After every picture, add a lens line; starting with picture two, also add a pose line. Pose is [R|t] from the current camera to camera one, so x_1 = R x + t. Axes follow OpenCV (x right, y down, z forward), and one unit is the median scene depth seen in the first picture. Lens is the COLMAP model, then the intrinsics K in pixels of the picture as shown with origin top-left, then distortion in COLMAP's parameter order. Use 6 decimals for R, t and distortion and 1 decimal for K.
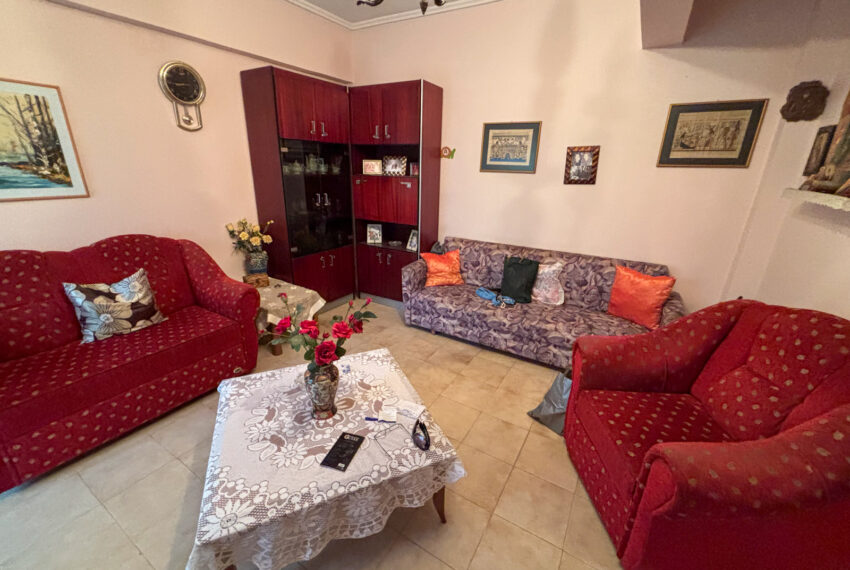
lens RADIAL K [[344.2, 0, 425.2], [0, 344.2, 283.4], [0, 0, 1]] dist [-0.002520, 0.001068]
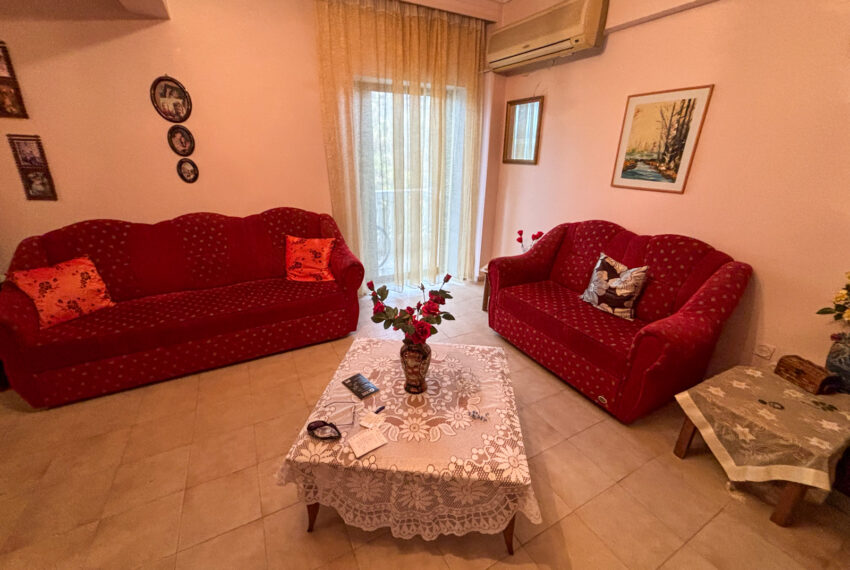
lens RADIAL K [[344.2, 0, 425.5], [0, 344.2, 284.1], [0, 0, 1]] dist [-0.002520, 0.001068]
pose [[-0.507058, 0.281991, -0.814477, 0.368004], [-0.307764, 0.823435, 0.476693, -0.318708], [0.805092, 0.492378, -0.330742, 0.965255]]
